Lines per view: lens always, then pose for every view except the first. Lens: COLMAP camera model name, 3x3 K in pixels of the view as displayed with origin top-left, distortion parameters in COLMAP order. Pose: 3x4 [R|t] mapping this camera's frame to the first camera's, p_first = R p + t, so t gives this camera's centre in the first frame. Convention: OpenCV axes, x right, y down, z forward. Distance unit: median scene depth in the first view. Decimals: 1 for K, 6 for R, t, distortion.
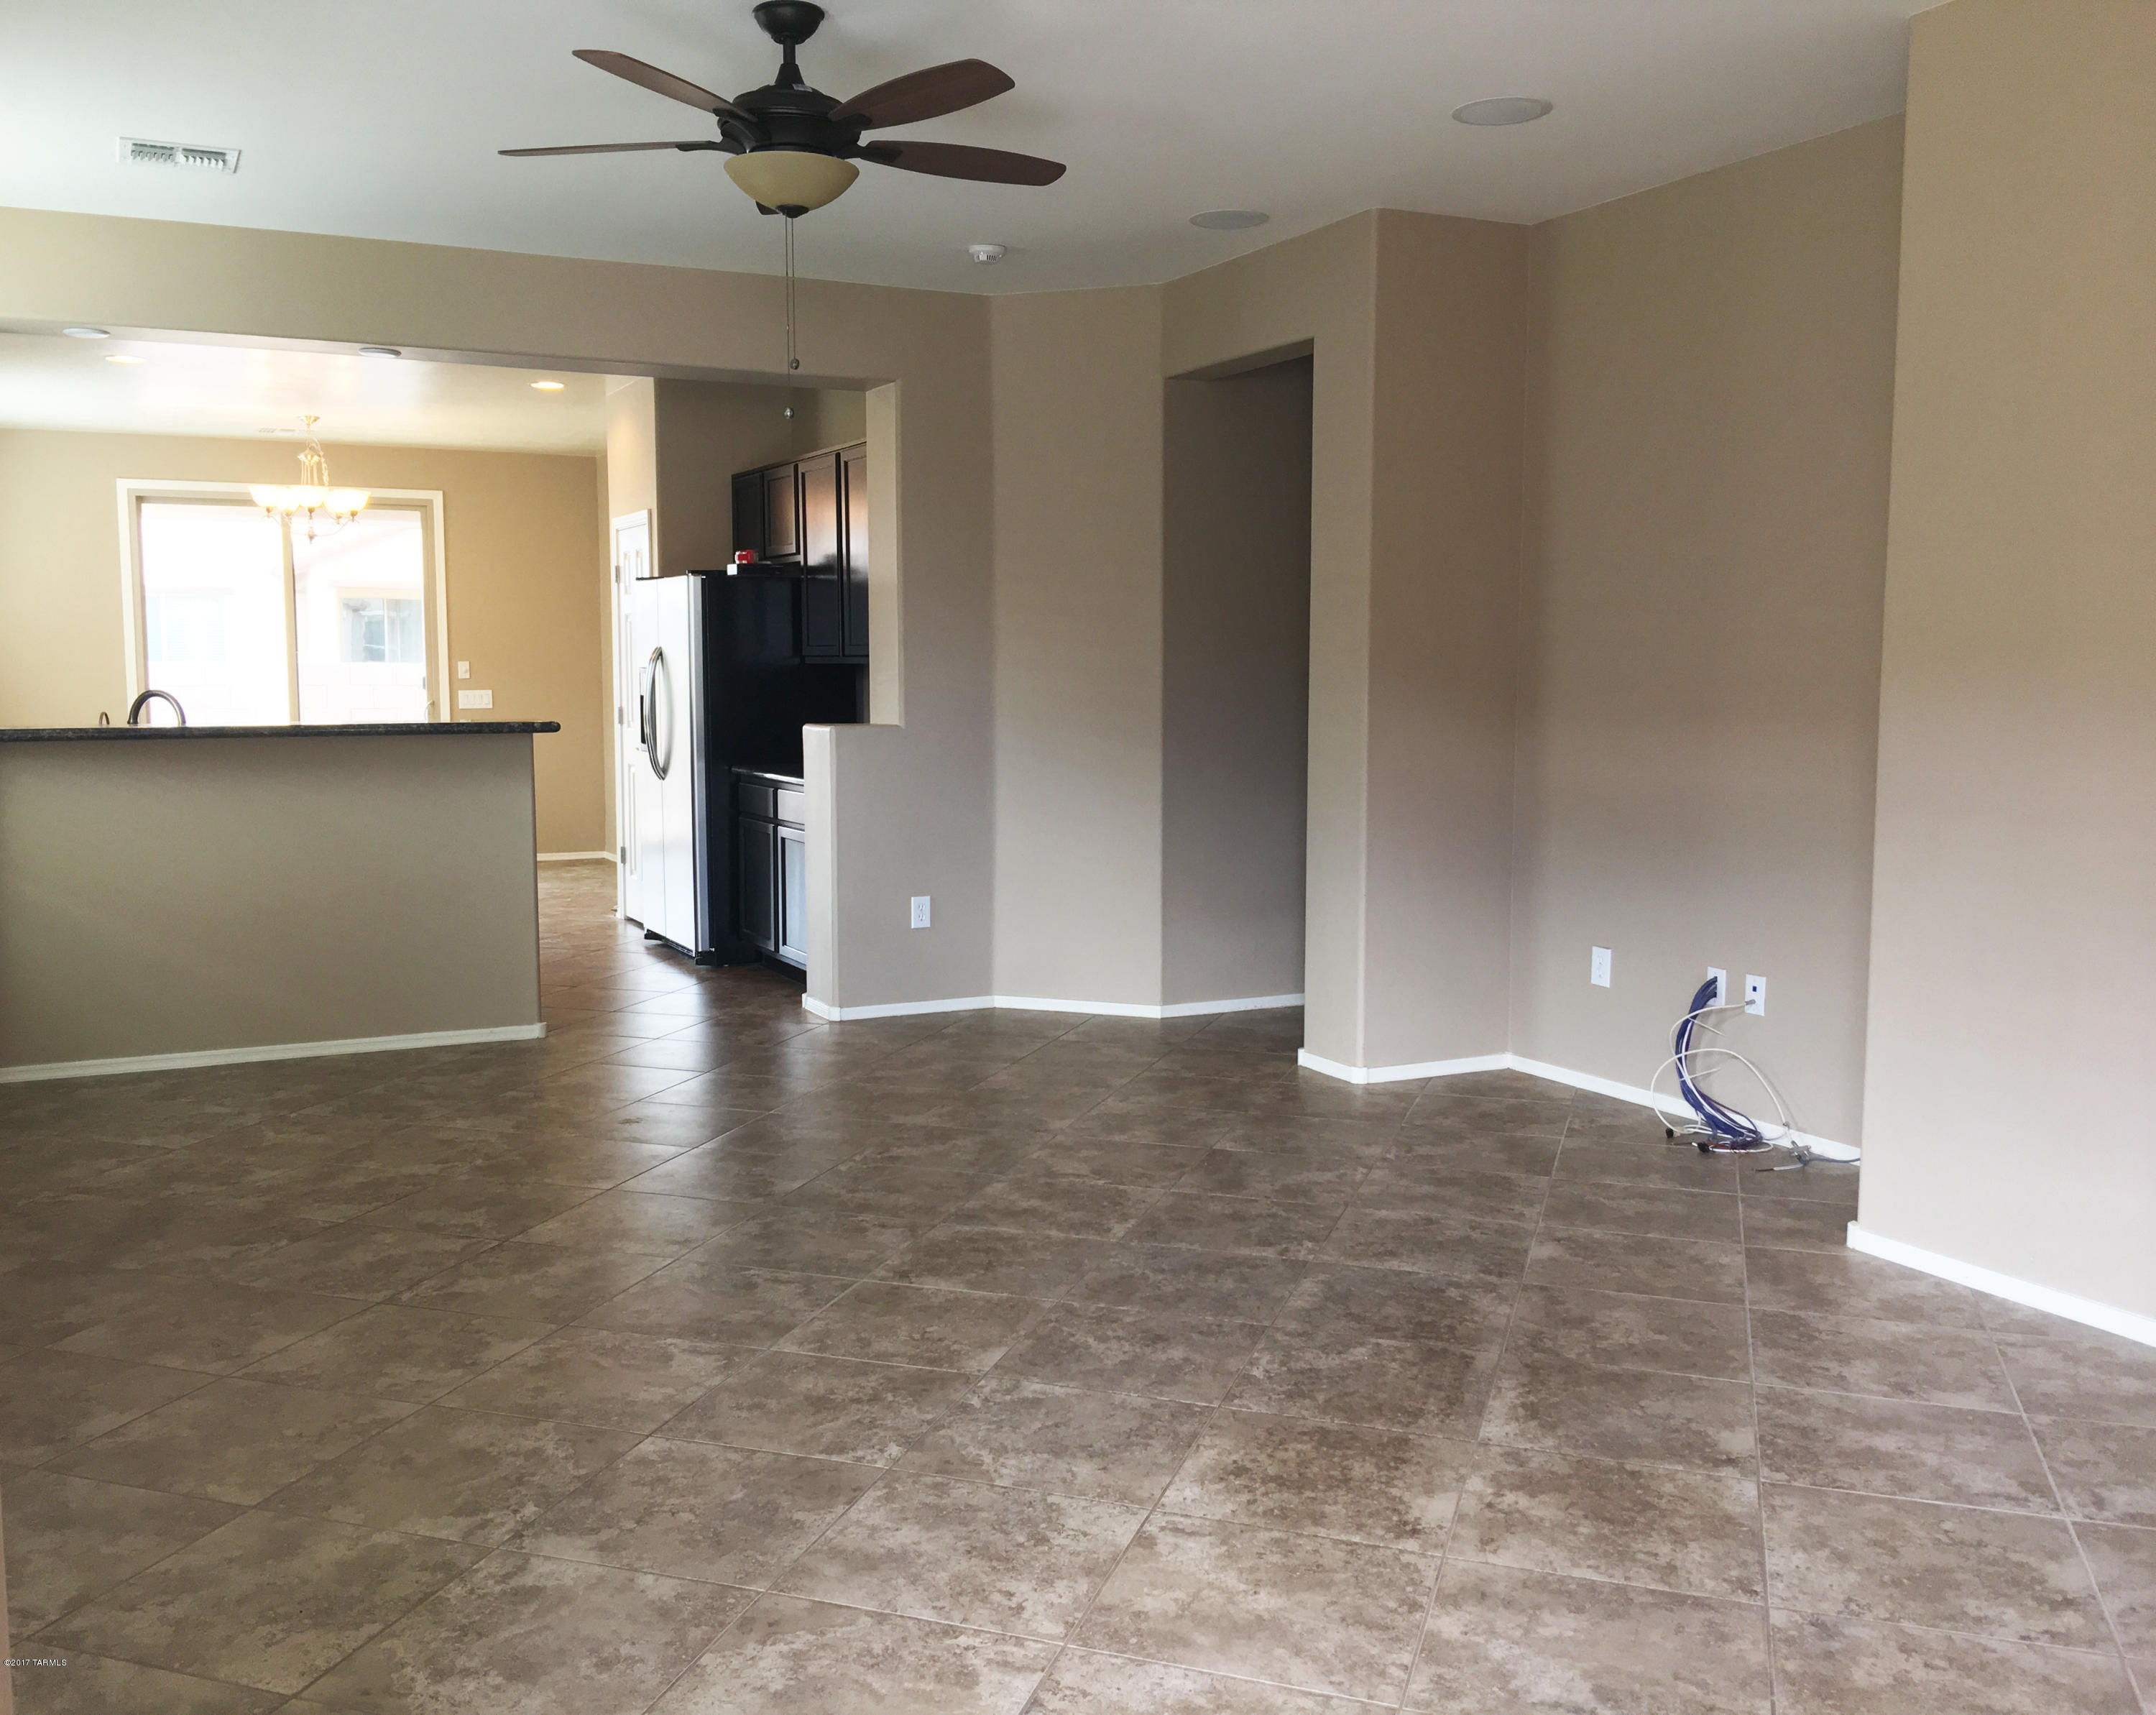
lens RADIAL K [[1929.4, 0, 1078.0], [0, 1929.4, 857.5], [0, 0, 1]] dist [0.015682, 0.001884]
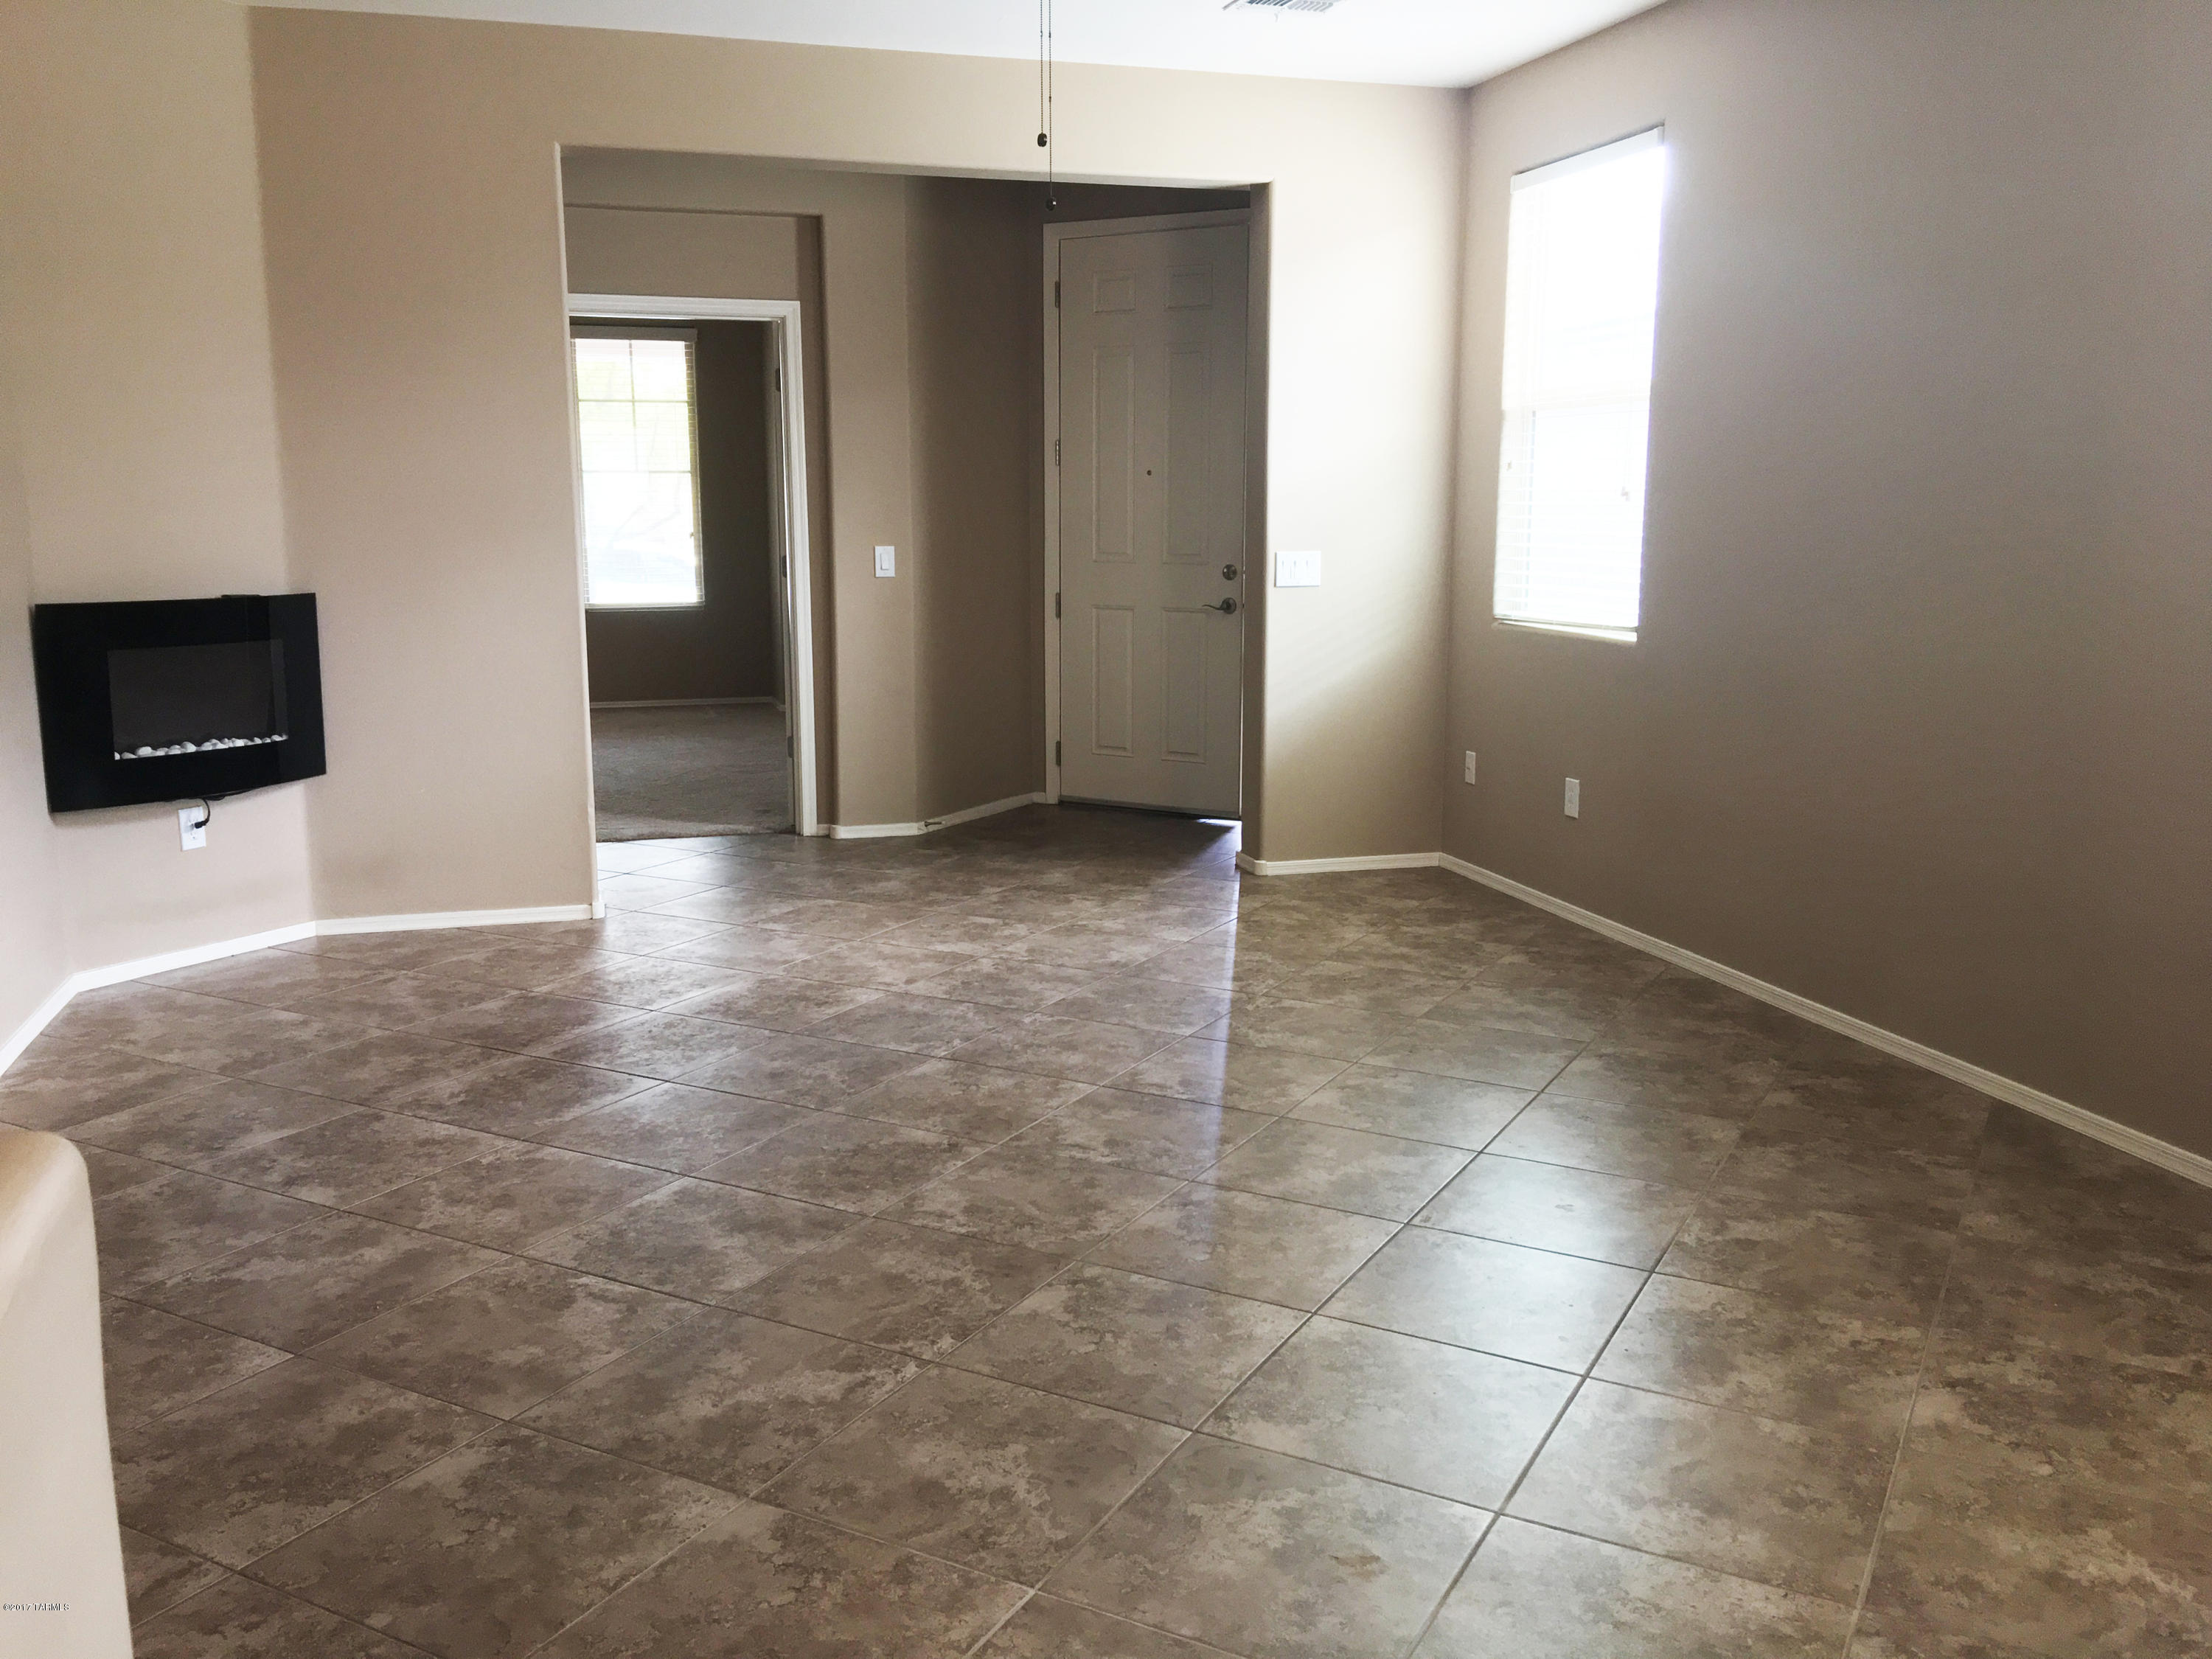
lens RADIAL K [[1867.9, 0, 1117.2], [0, 1867.9, 820.7], [0, 0, 1]] dist [0.092266, -0.156530]
pose [[-0.982428, -0.030890, 0.184069, -0.366769], [0.019147, 0.964326, 0.264025, -0.198282], [-0.185658, 0.262910, -0.946789, 1.989148]]
